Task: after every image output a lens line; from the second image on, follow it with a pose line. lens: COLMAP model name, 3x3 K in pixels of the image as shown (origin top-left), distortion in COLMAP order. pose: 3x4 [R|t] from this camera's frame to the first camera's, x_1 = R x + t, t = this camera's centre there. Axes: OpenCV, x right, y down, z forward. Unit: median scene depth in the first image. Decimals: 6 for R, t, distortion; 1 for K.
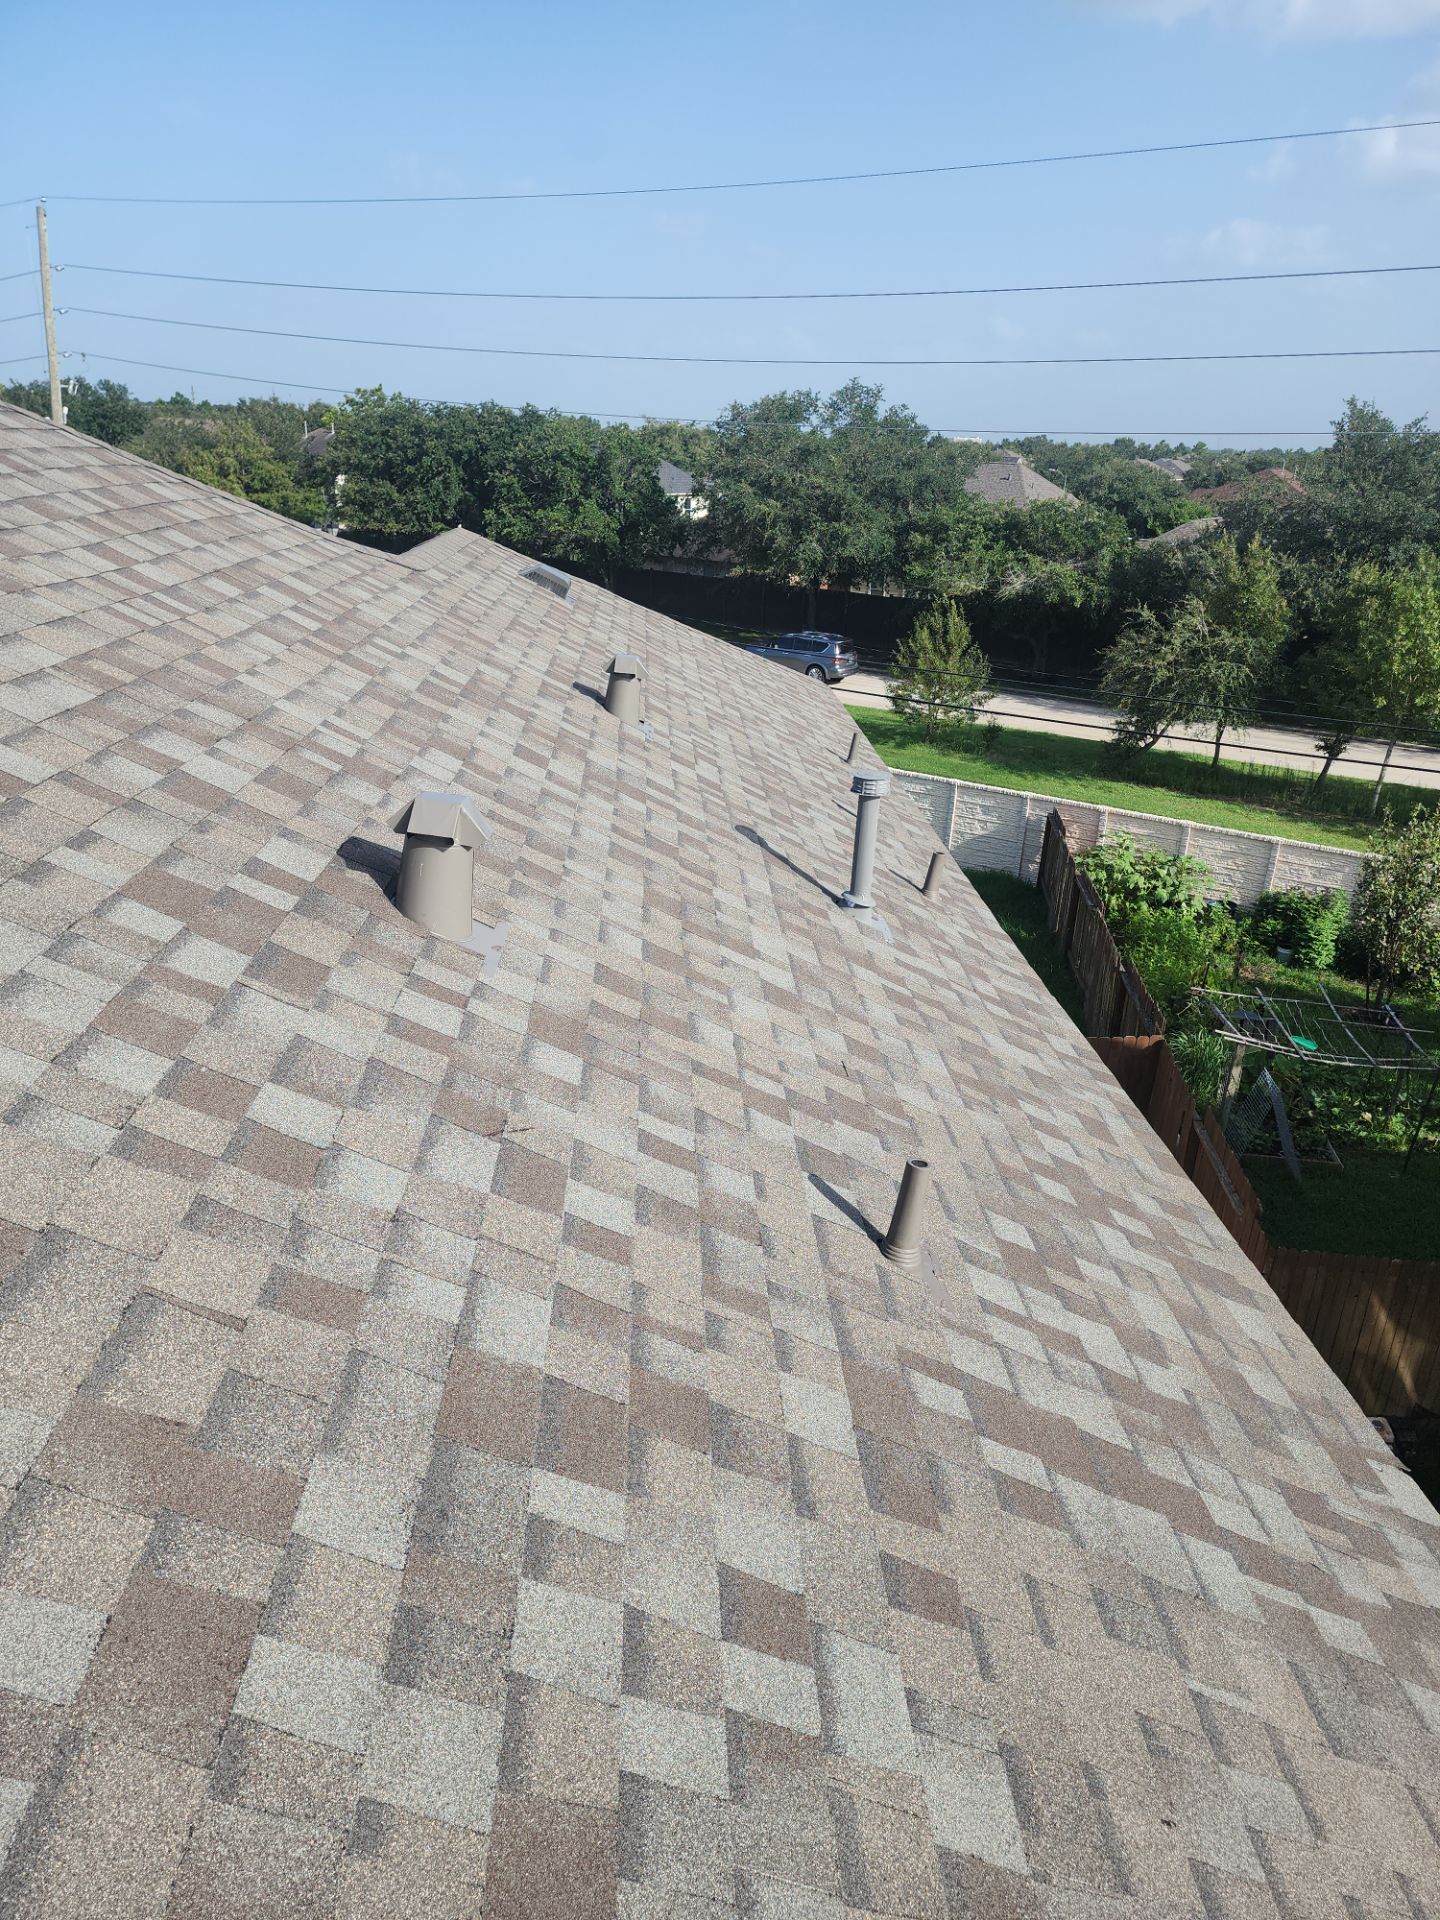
lens RADIAL K [[1293.2, 0, 723.3], [0, 1293.2, 982.7], [0, 0, 1]] dist [0.089688, -0.069737]
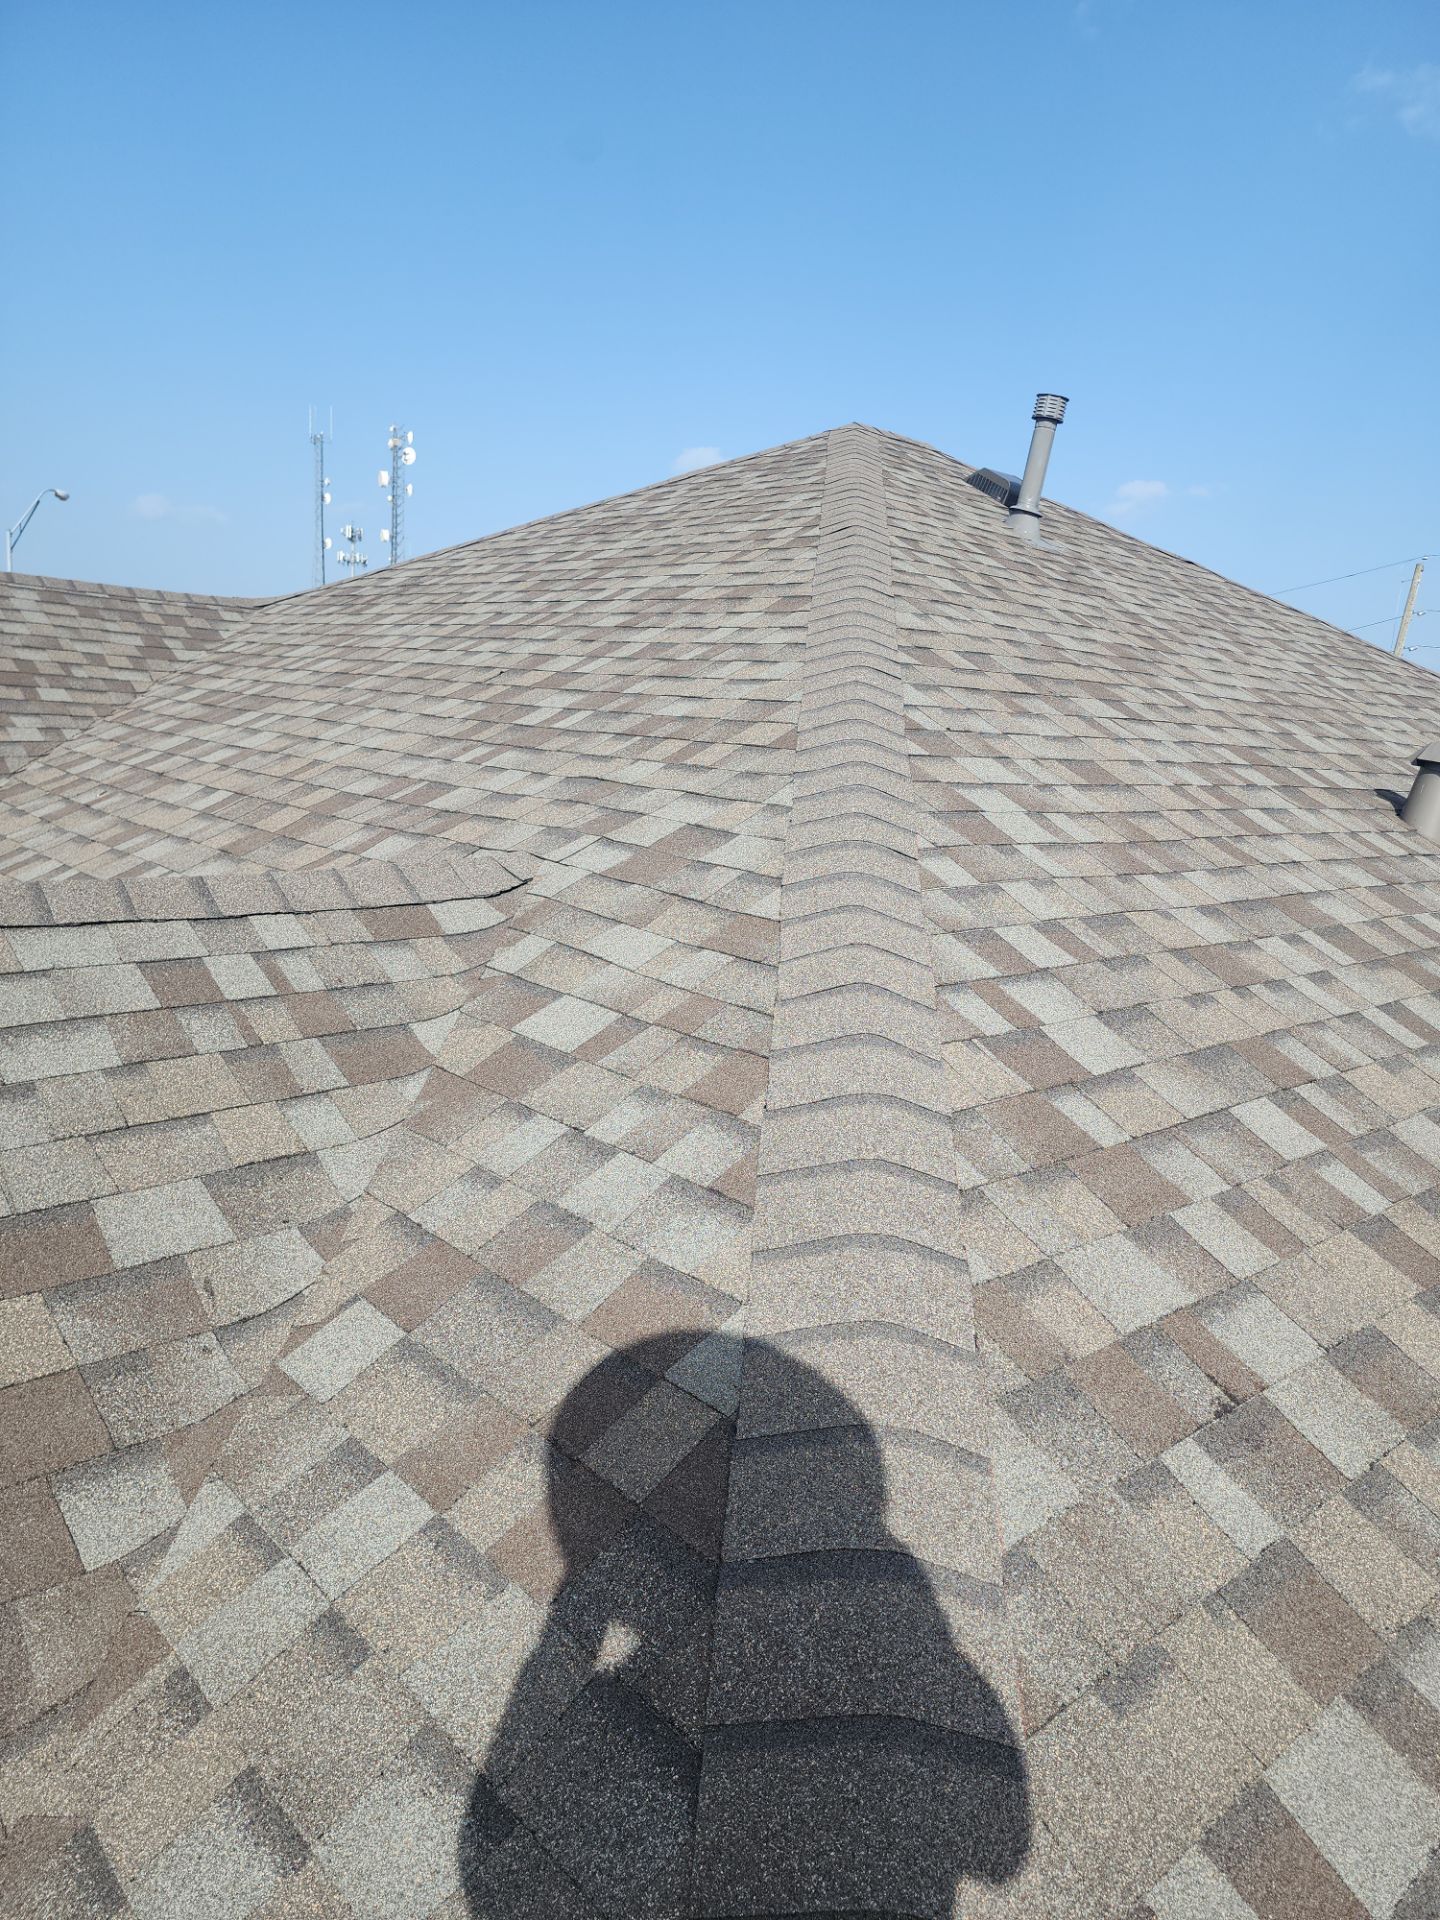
lens RADIAL K [[1297.6, 0, 720.0], [0, 1297.6, 960.0], [0, 0, 1]] dist [0.073556, -0.061730]
pose [[0.621883, 0.159397, -0.766716, 0.288102], [-0.346868, 0.933851, -0.087201, 0.318904], [0.702100, 0.320178, 0.636036, -0.291538]]
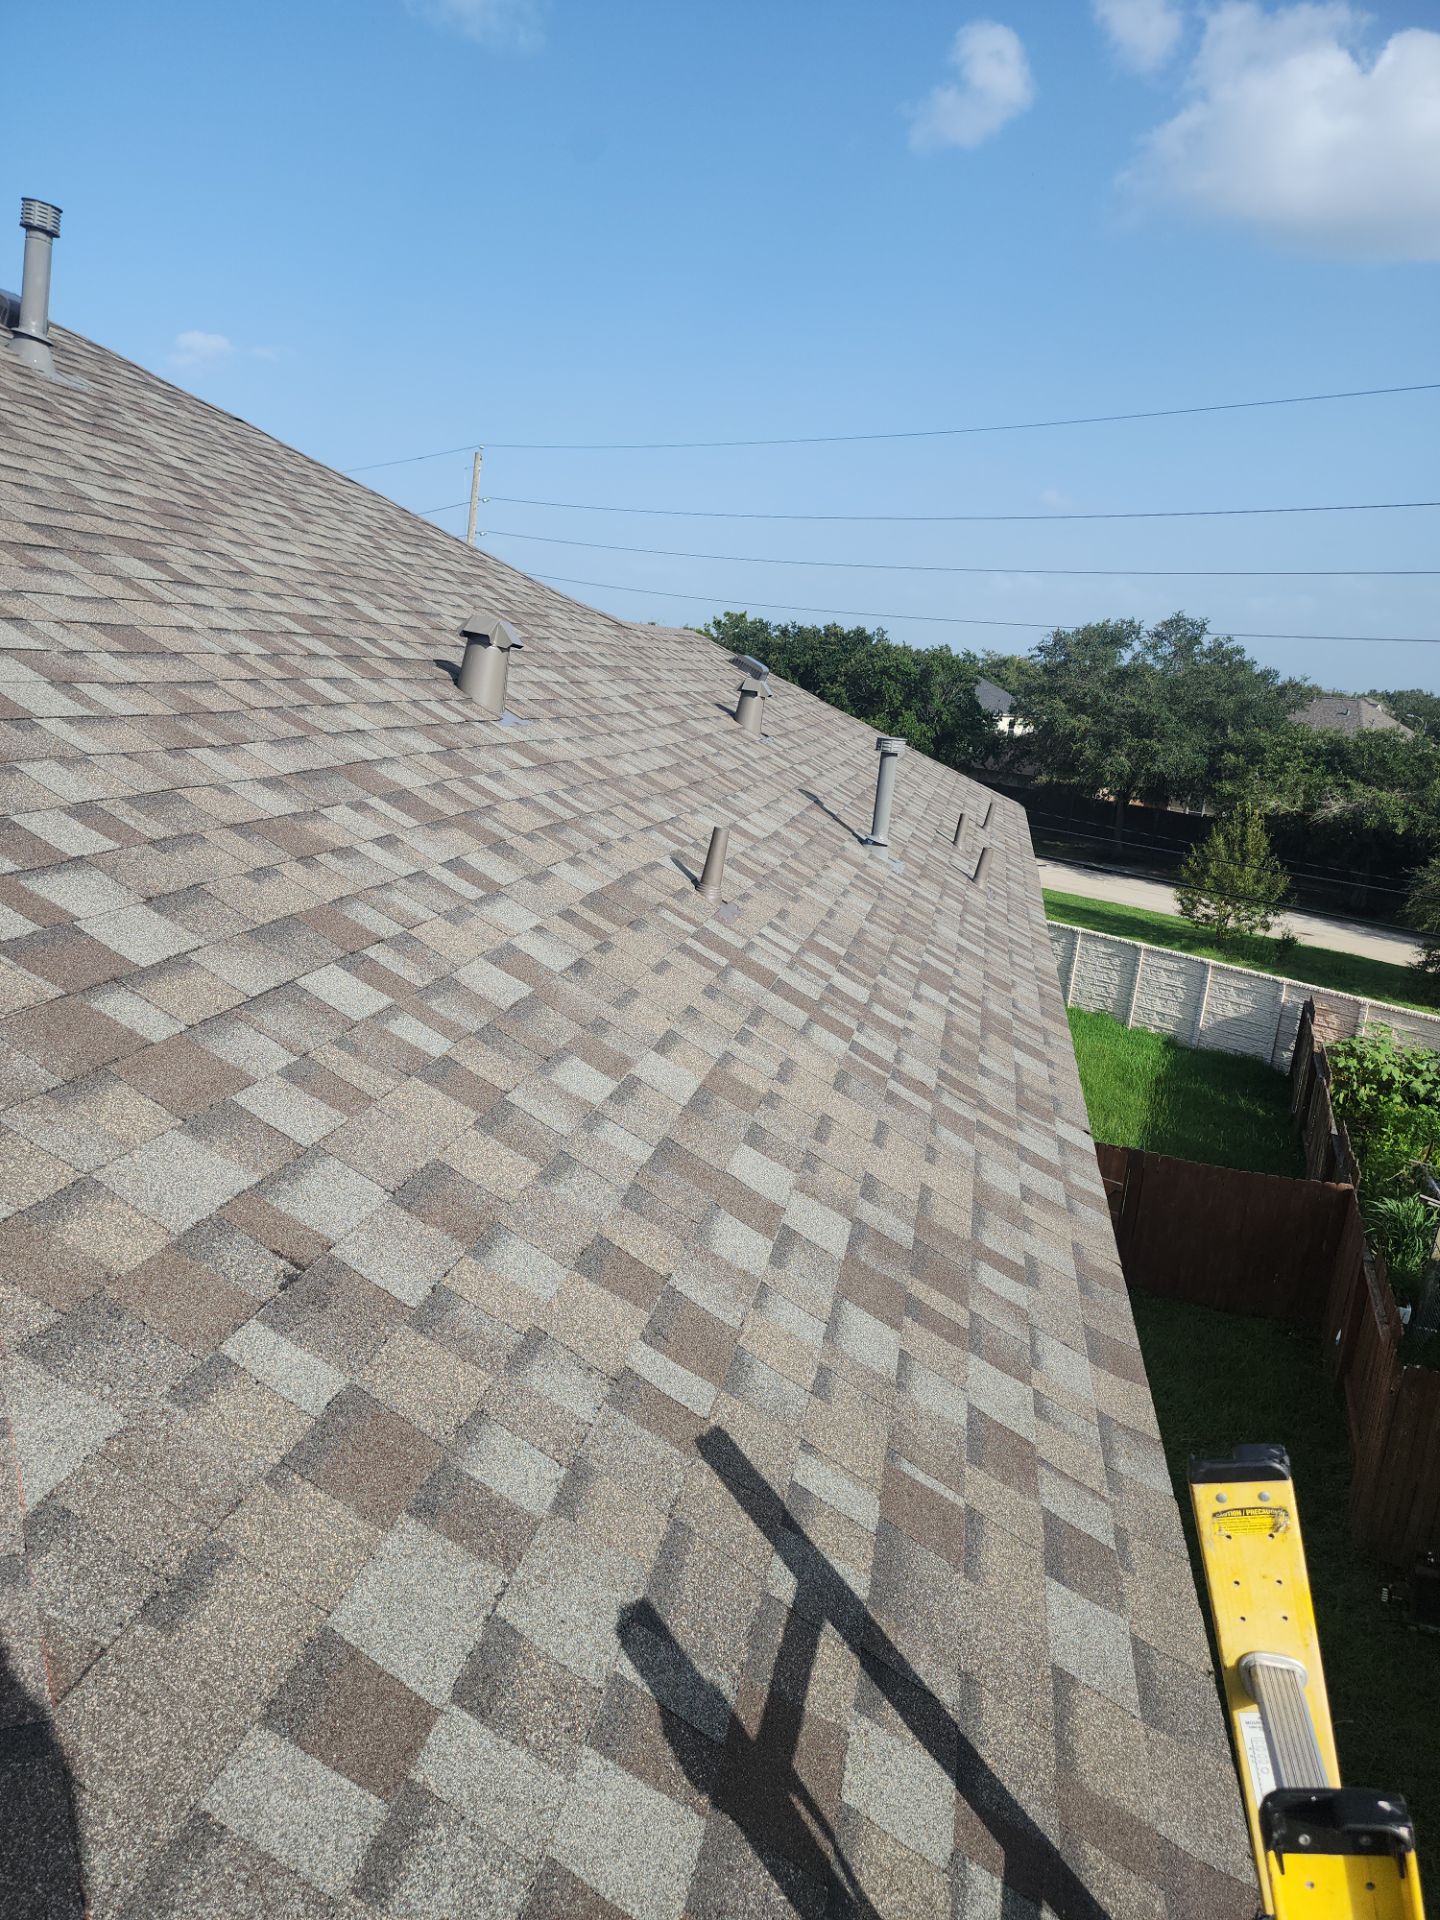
lens RADIAL K [[1312.5, 0, 720.0], [0, 1312.5, 960.0], [0, 0, 1]] dist [0.073536, -0.060892]
pose [[0.966157, 0.097032, -0.239010, 0.306617], [-0.138377, 0.976914, -0.162763, 0.312441], [0.217699, 0.190328, 0.957279, -0.262371]]
